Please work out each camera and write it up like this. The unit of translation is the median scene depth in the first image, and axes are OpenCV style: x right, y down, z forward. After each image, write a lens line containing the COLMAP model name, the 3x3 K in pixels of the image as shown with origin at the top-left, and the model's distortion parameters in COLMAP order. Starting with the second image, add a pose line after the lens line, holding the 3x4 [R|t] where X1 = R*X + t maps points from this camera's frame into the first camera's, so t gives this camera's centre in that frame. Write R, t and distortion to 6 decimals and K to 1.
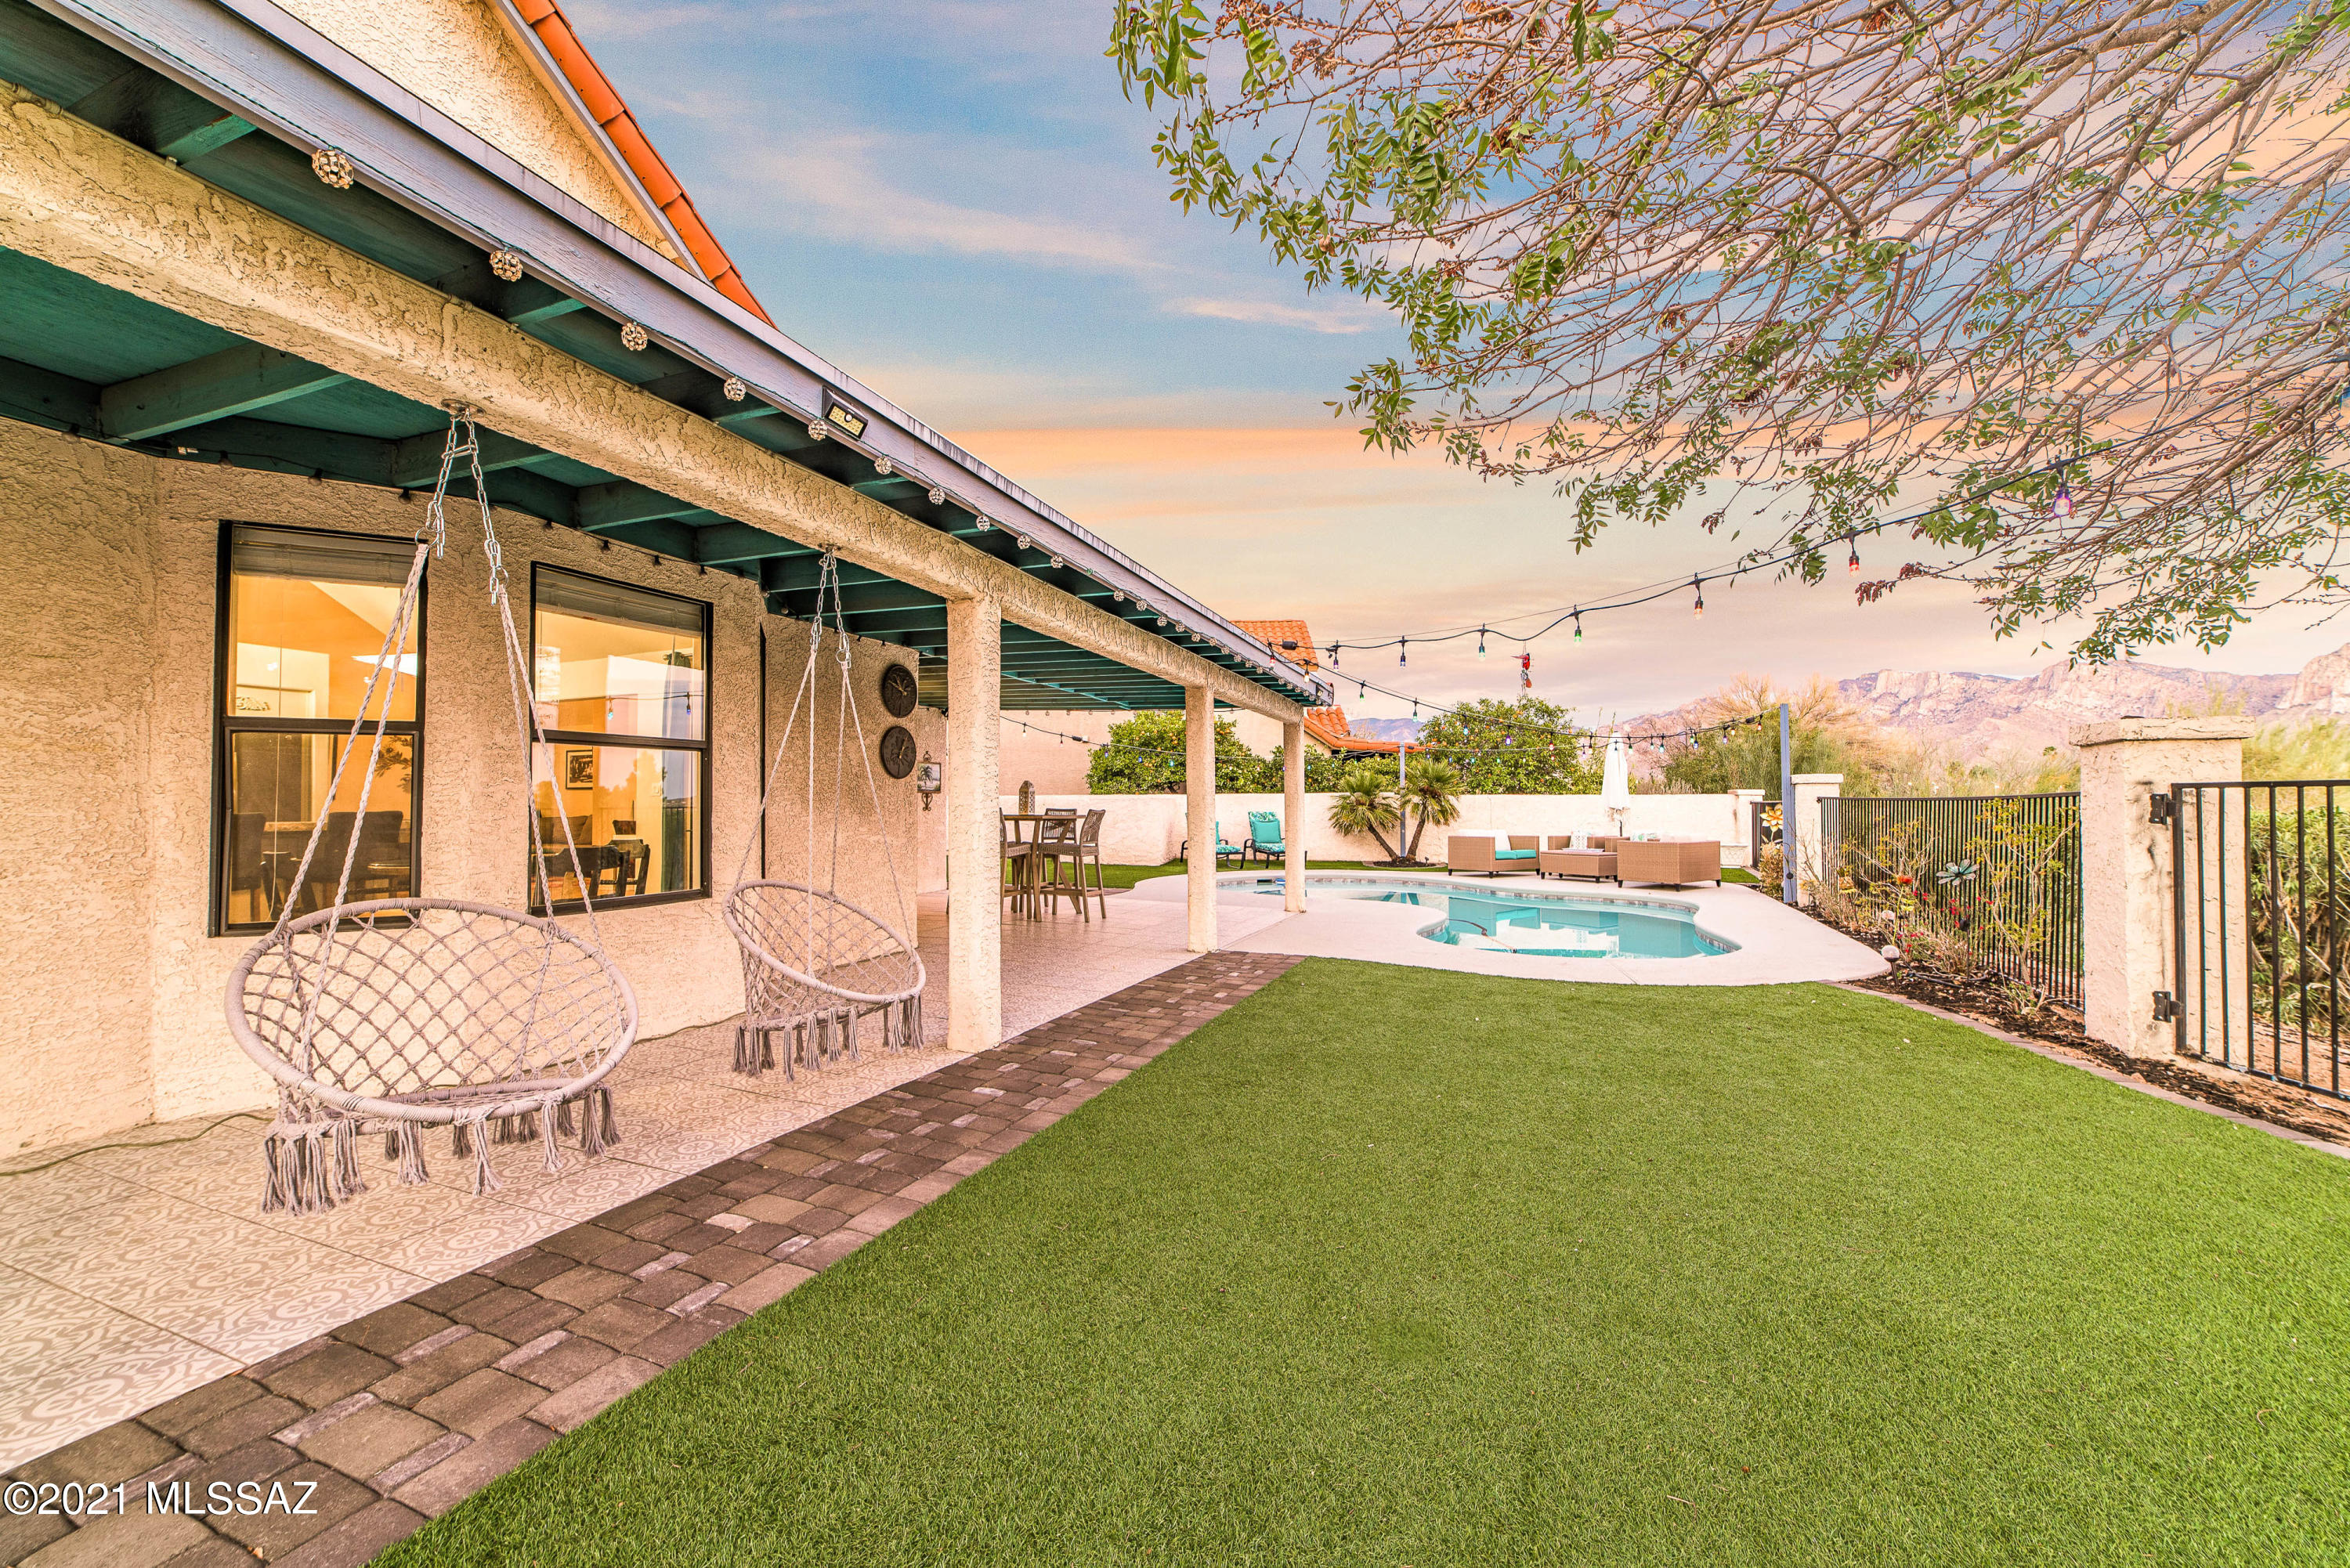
lens RADIAL K [[933.7, 0, 1175.0], [0, 933.7, 784.0], [0, 0, 1]] dist [-0.000532, 0.004598]
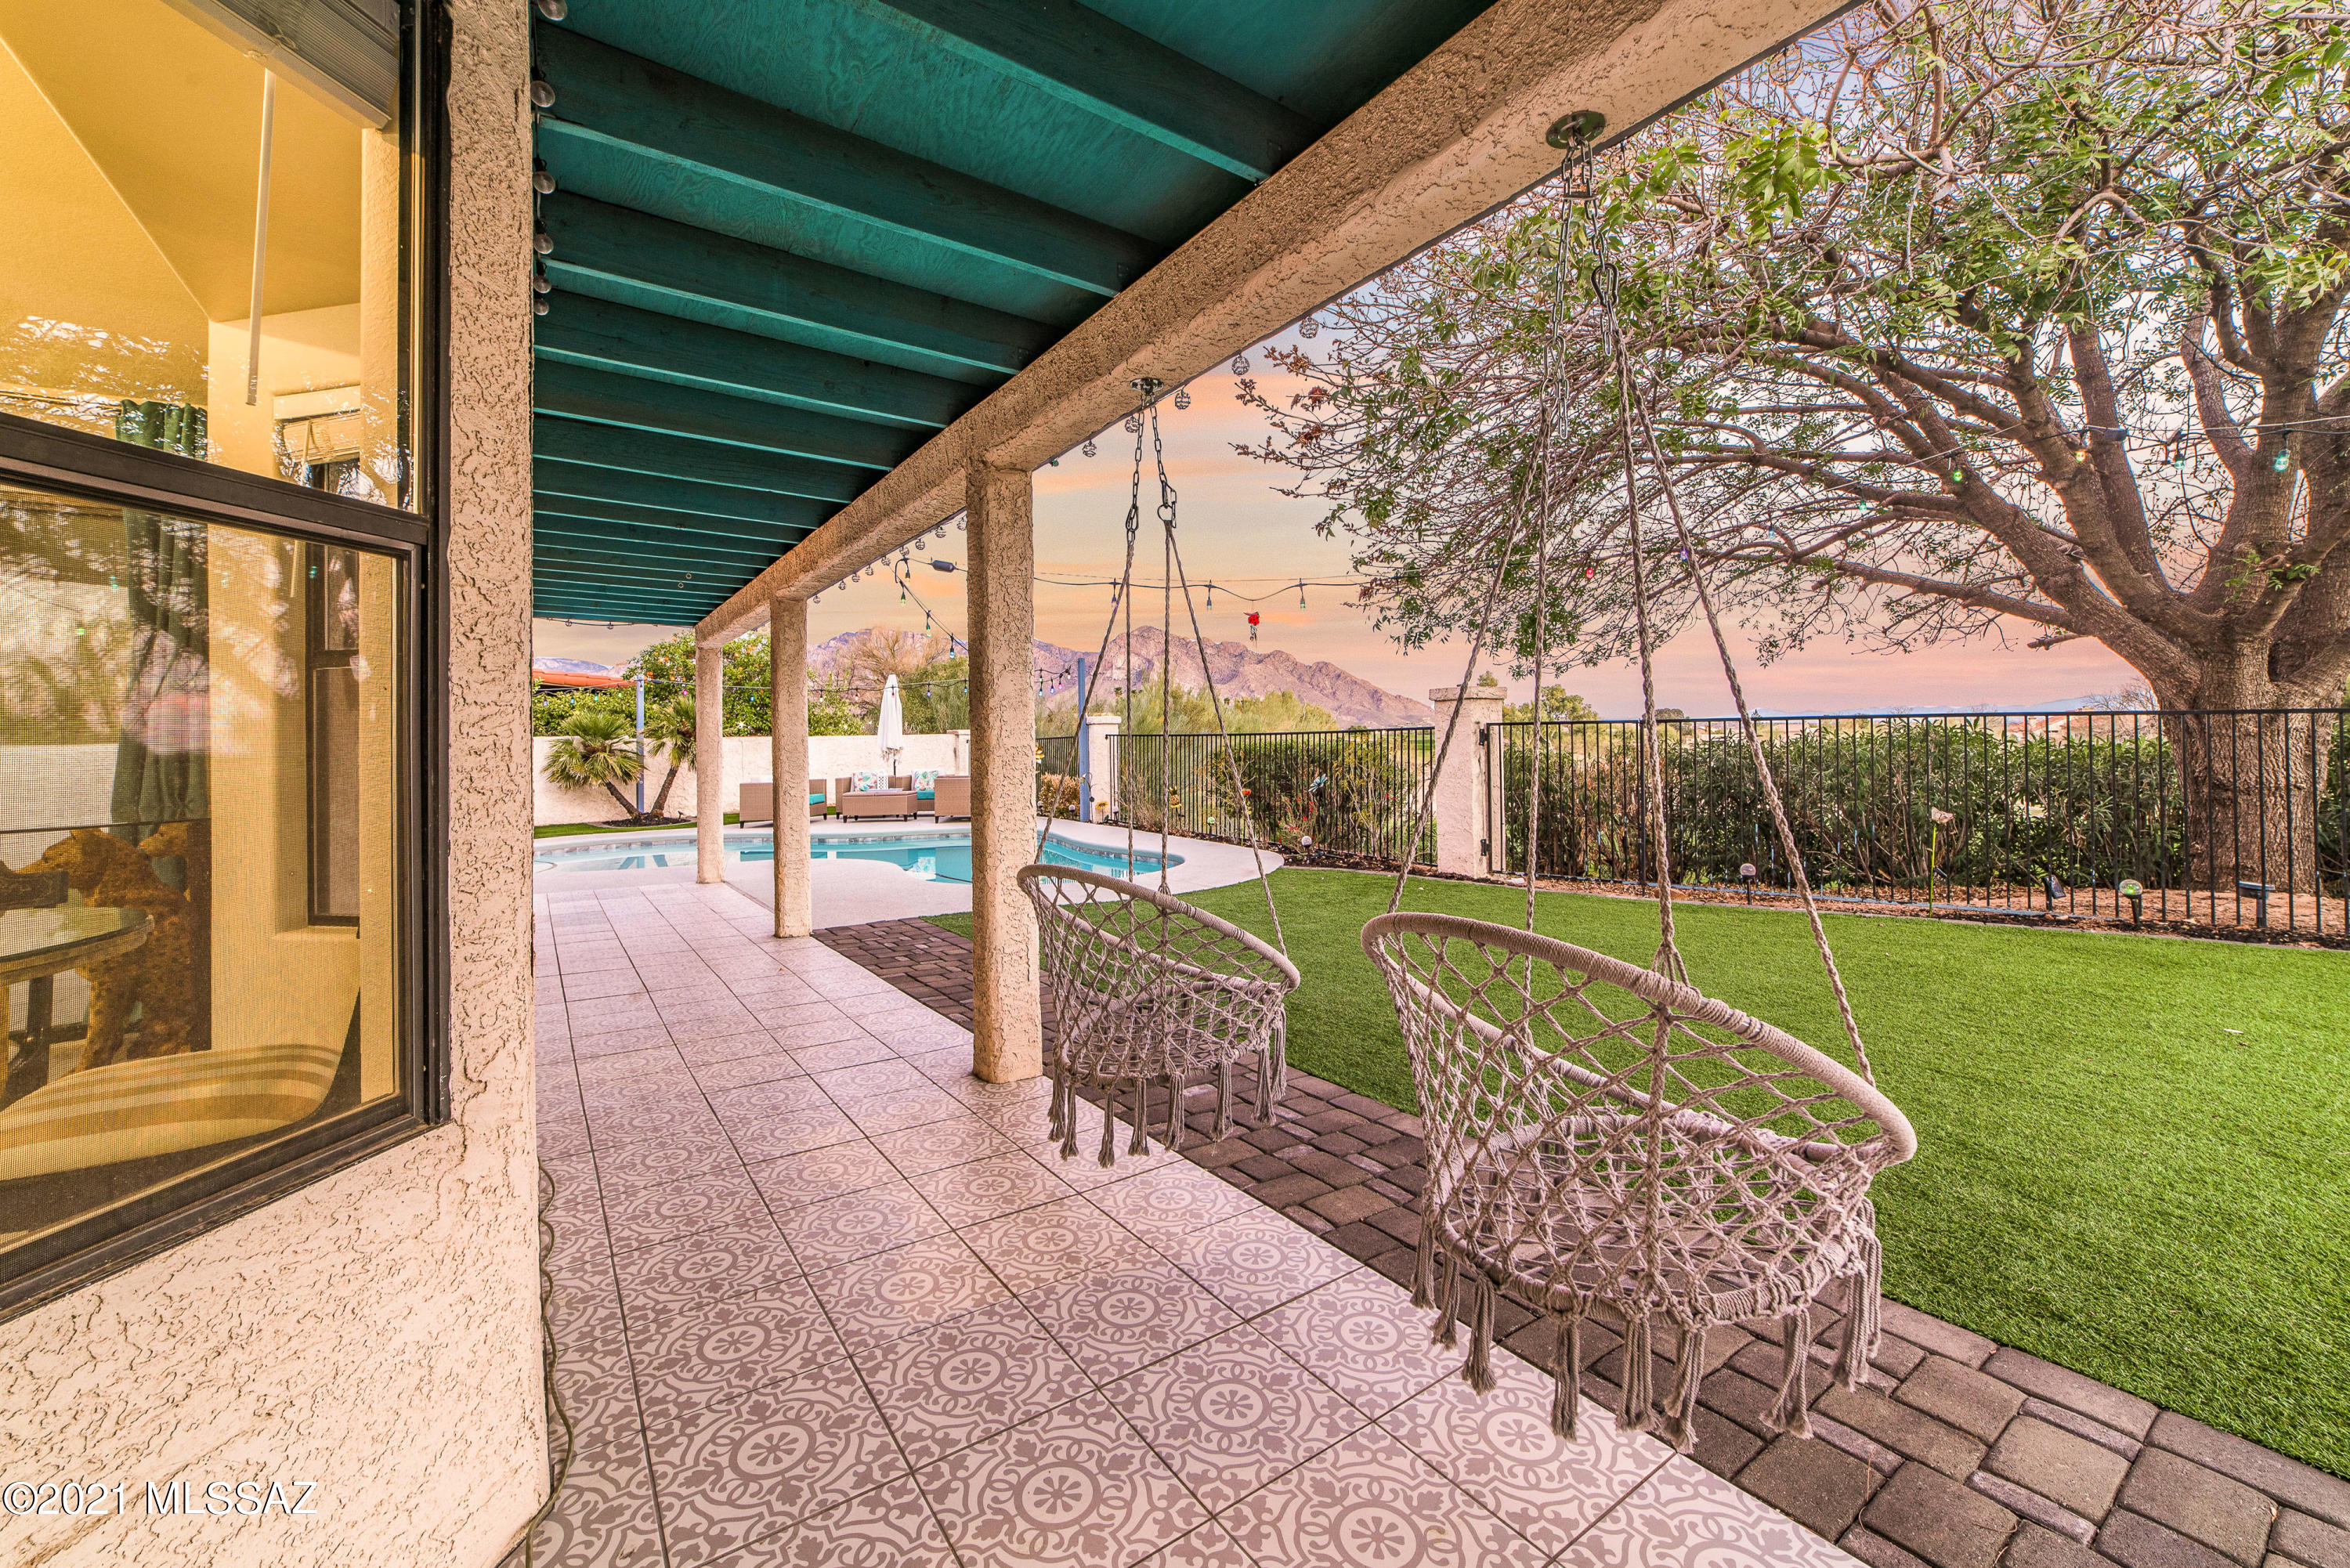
lens RADIAL K [[951.5, 0, 1212.6], [0, 951.5, 780.2], [0, 0, 1]] dist [-0.000546, 0.000027]
pose [[0.551634, -0.050996, 0.832526, -0.190115], [0.003074, 0.998247, 0.059111, -0.000040], [-0.834081, -0.030049, 0.550823, 0.112916]]
